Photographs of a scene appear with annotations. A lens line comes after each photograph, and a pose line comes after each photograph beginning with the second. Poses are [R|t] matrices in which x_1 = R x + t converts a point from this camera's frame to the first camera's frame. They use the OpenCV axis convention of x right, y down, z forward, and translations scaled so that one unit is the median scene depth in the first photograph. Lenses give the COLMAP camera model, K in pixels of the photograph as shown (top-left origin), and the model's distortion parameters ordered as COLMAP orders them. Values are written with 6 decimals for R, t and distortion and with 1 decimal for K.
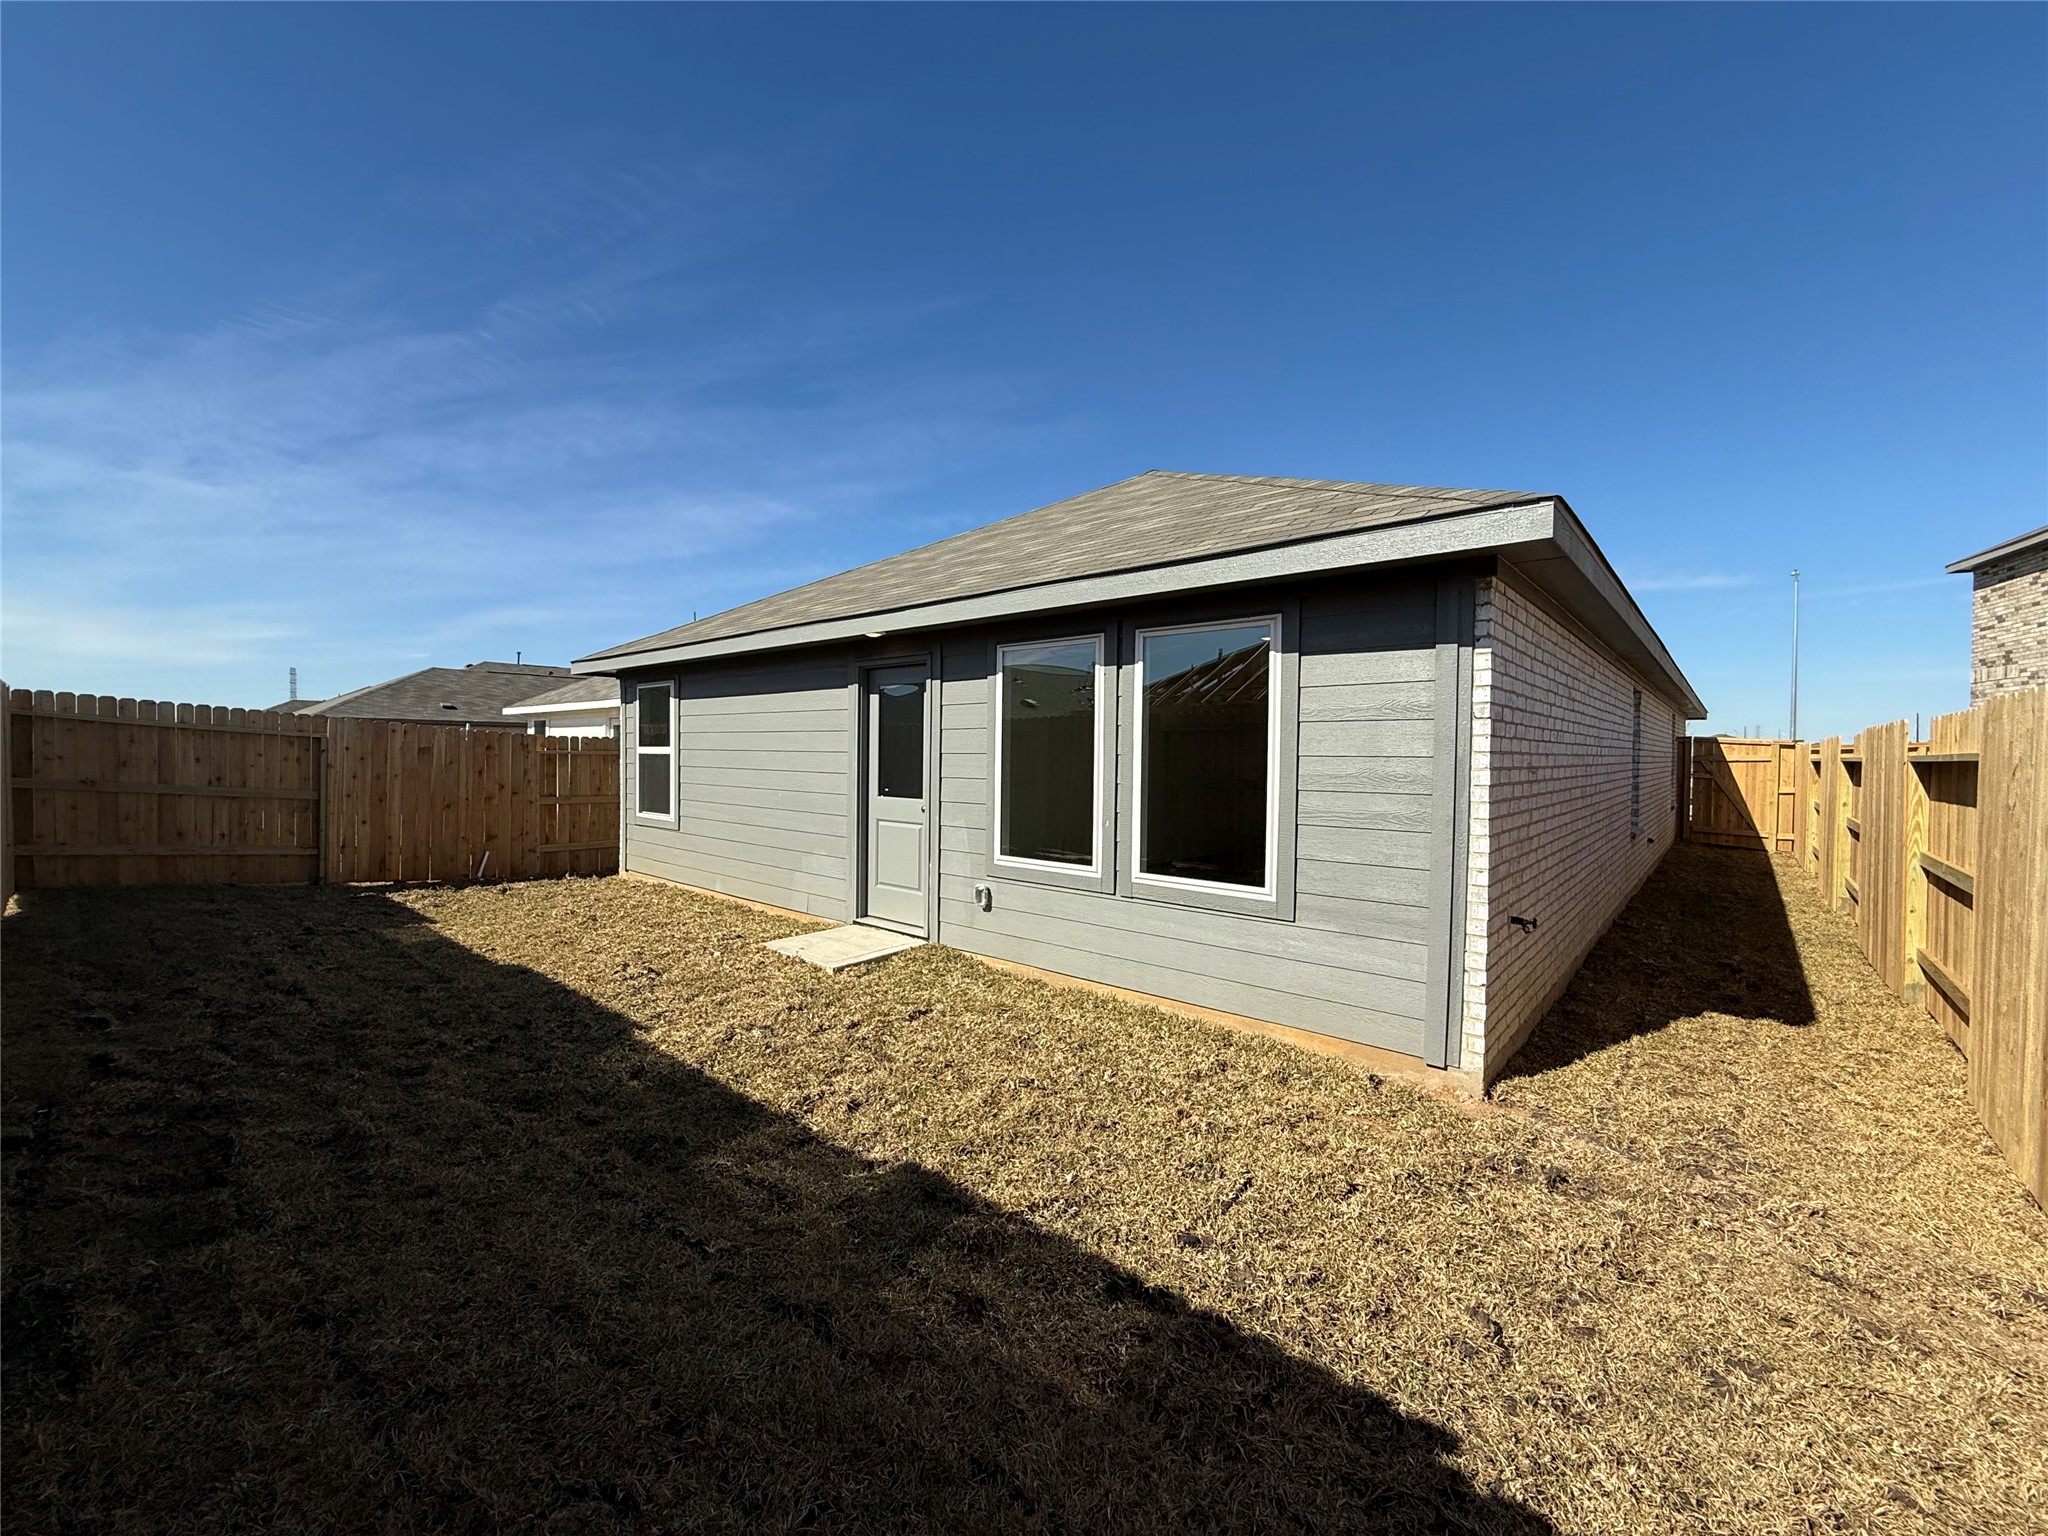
lens RADIAL K [[818.4, 0, 1018.1], [0, 818.4, 766.5], [0, 0, 1]] dist [0.000942, 0.000139]
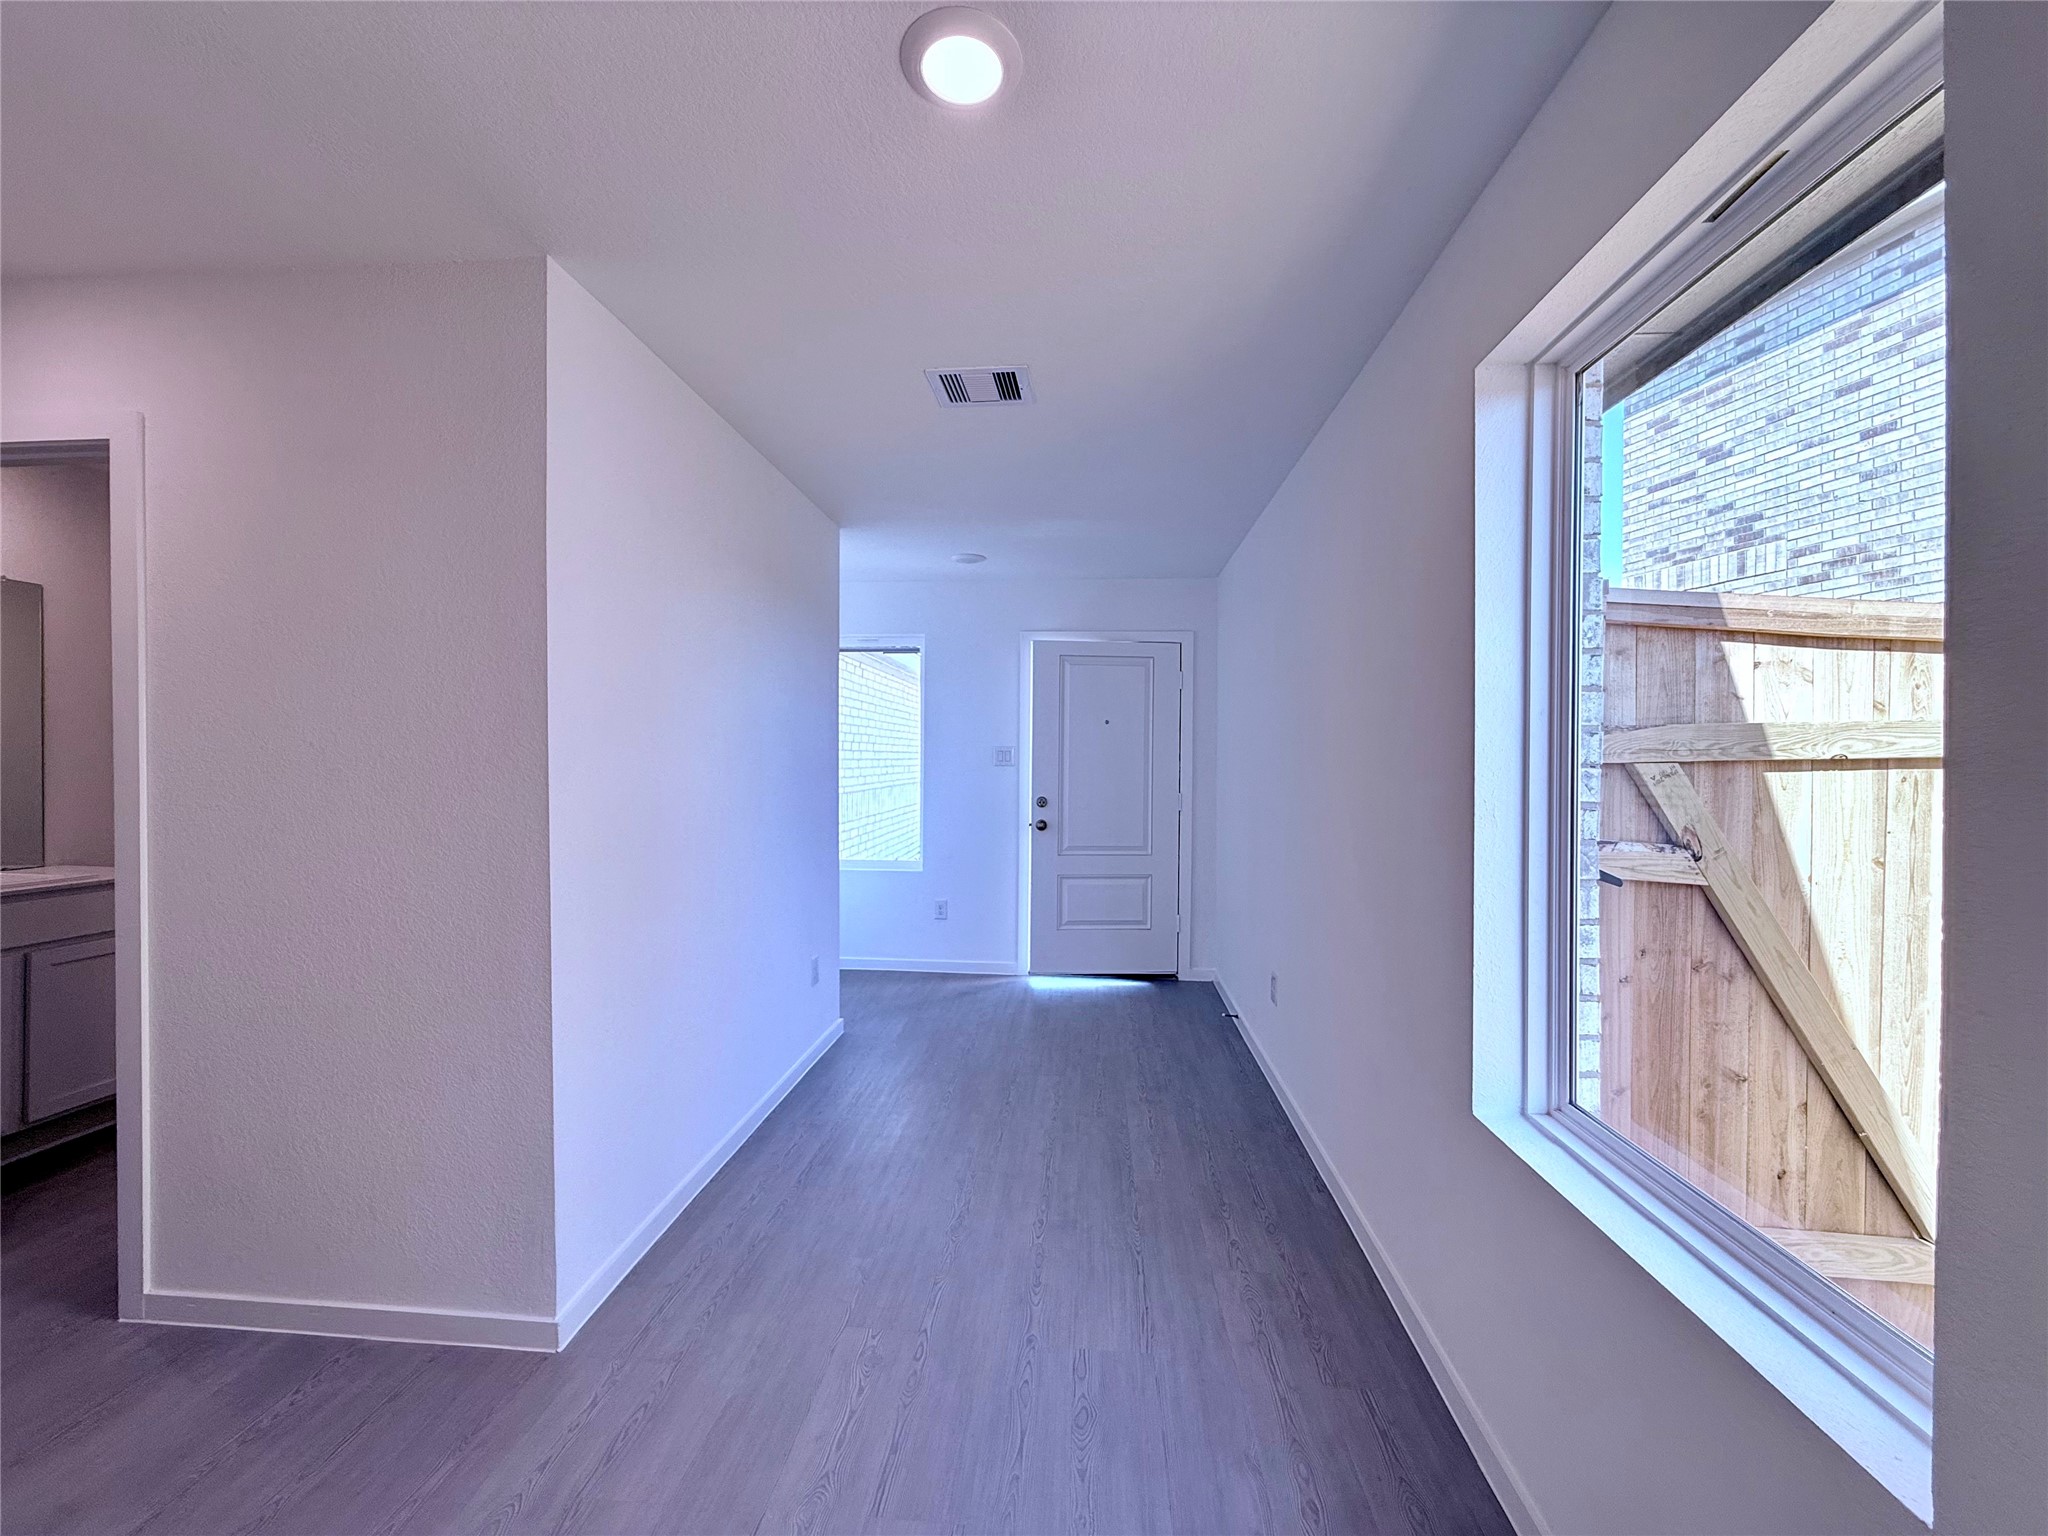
lens RADIAL K [[818.4, 0, 1018.1], [0, 818.4, 766.5], [0, 0, 1]] dist [0.000942, 0.000139]
pose [[0.806390, -0.007359, 0.591338, 0.606285], [0.010700, 0.999940, -0.002147, -0.005530], [-0.591287, 0.008059, 0.806421, 0.866714]]
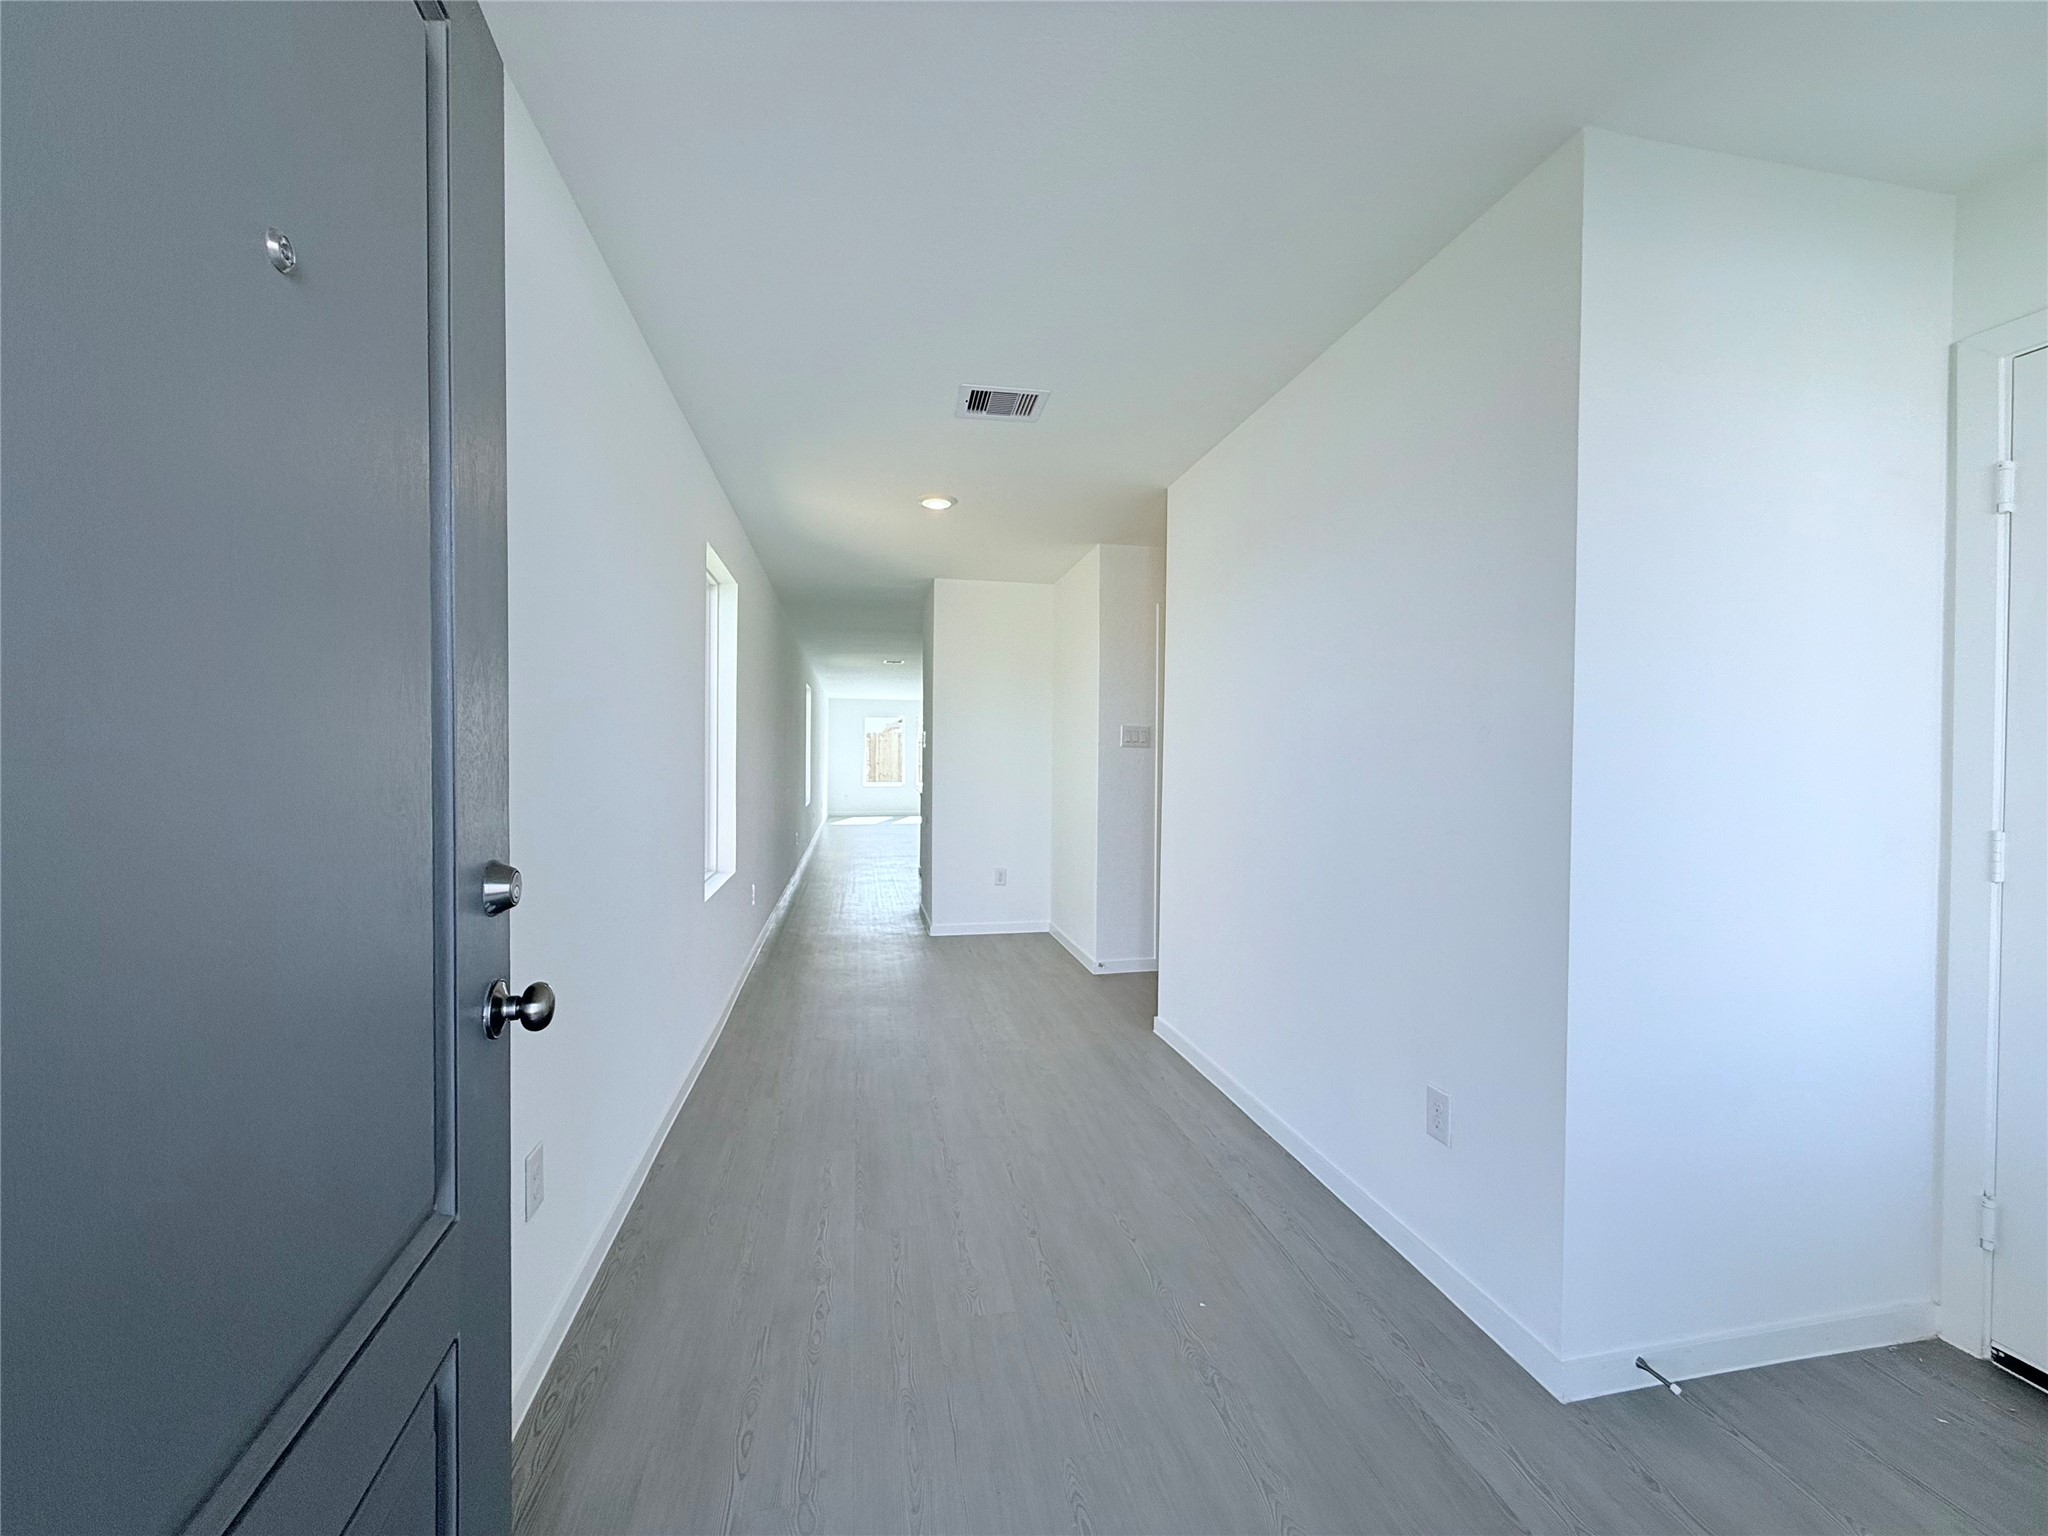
lens RADIAL K [[818.4, 0, 1018.1], [0, 818.4, 766.5], [0, 0, 1]] dist [0.000942, 0.000139]
pose [[-0.611463, -0.003472, -0.791265, 1.348034], [-0.024730, 0.999586, 0.014725, 0.006630], [0.790886, 0.028572, -0.611296, 1.666422]]
